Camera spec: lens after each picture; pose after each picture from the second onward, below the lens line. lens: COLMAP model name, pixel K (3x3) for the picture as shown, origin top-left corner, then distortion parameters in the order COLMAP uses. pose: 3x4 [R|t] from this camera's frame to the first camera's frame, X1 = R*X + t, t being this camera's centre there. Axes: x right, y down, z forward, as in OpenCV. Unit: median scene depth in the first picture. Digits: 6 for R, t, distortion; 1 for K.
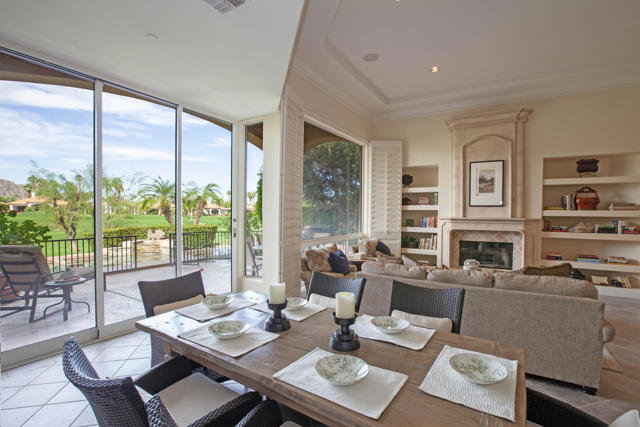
lens RADIAL K [[297.1, 0, 325.4], [0, 297.1, 219.2], [0, 0, 1]] dist [-0.025927, 0.002454]
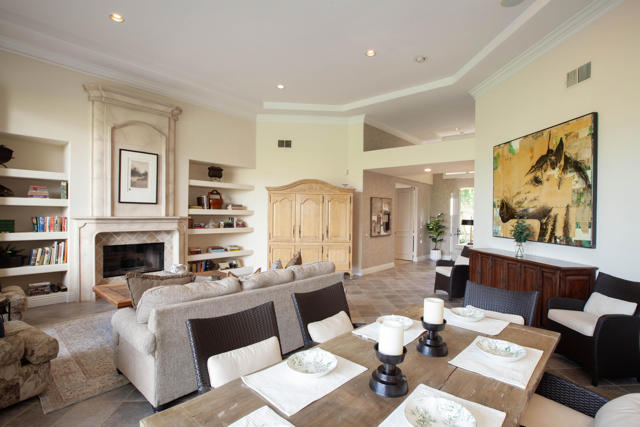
lens RADIAL K [[308.6, 0, 322.1], [0, 308.6, 216.2], [0, 0, 1]] dist [-0.037276, 0.007353]
pose [[0.173577, -0.014817, 0.984709, -0.255707], [0.002207, 0.999890, 0.014656, -0.018324], [-0.984818, -0.000370, 0.173591, 0.320982]]
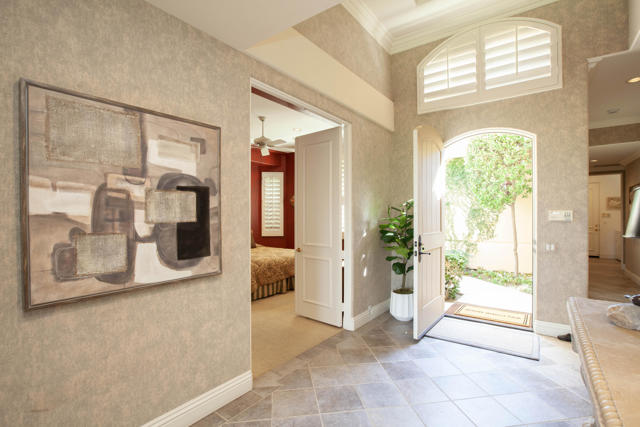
lens RADIAL K [[308.6, 0, 321.4], [0, 308.6, 216.6], [0, 0, 1]] dist [-0.037276, 0.007353]
pose [[0.092196, -0.015701, 0.995617, 0.850891], [0.014385, 0.999792, 0.014435, 0.019700], [-0.995637, 0.012991, 0.092403, 0.109702]]
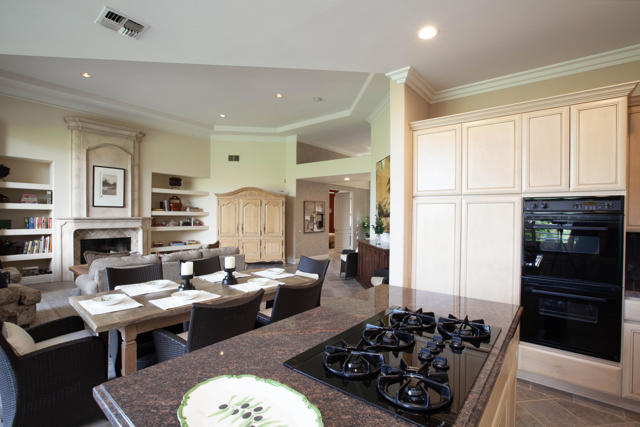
lens RADIAL K [[297.1, 0, 320.3], [0, 297.1, 216.5], [0, 0, 1]] dist [-0.025927, 0.002454]
pose [[0.146802, -0.013299, 0.989076, -0.464583], [0.006549, 0.999901, 0.012473, -0.016656], [-0.989144, 0.004646, 0.146875, 0.034445]]
